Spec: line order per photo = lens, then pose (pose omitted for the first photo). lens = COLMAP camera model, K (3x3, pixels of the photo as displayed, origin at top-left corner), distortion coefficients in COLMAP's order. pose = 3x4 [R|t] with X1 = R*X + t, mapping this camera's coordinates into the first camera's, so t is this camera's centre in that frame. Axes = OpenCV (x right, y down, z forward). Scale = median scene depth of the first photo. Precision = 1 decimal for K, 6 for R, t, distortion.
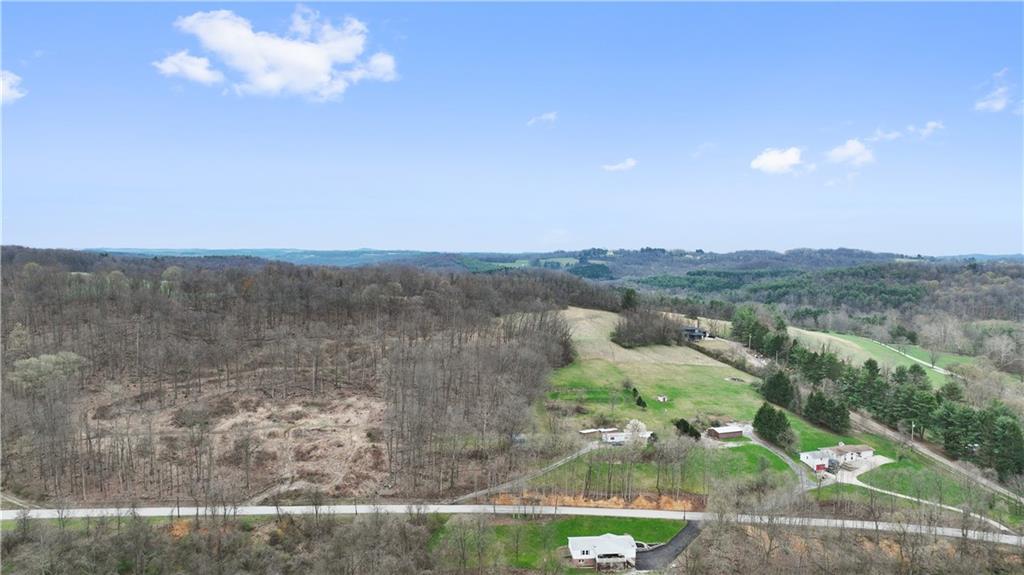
lens RADIAL K [[696.9, 0, 515.6], [0, 696.9, 282.5], [0, 0, 1]] dist [0.005136, 0.000793]
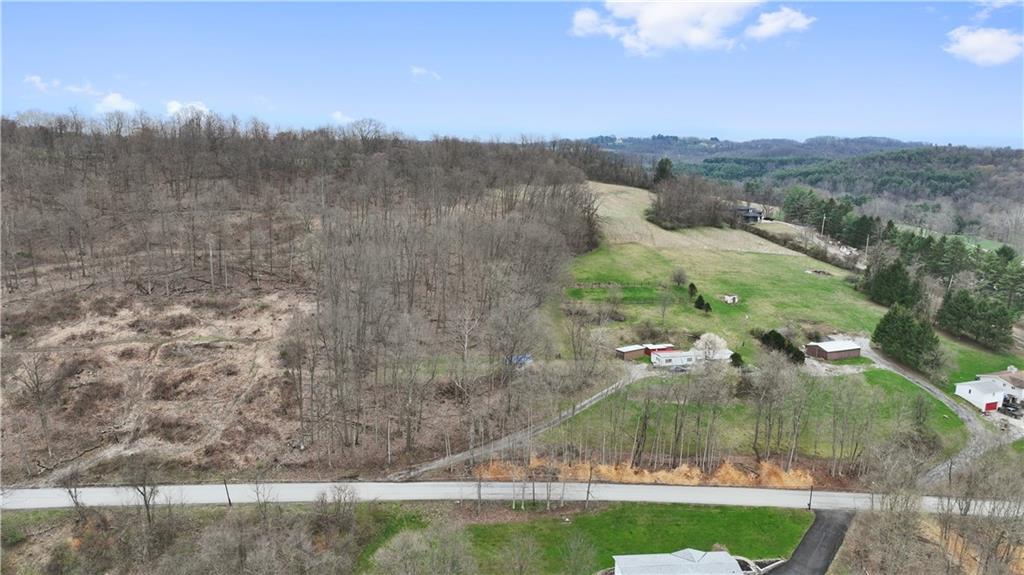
lens RADIAL K [[696.9, 0, 512.1], [0, 696.9, 286.9], [0, 0, 1]] dist [0.005136, 0.000793]
pose [[0.999954, 0.006073, -0.007481, -0.000641], [-0.004831, 0.987727, 0.156116, 0.053839], [0.008337, -0.156072, 0.987710, 0.354275]]
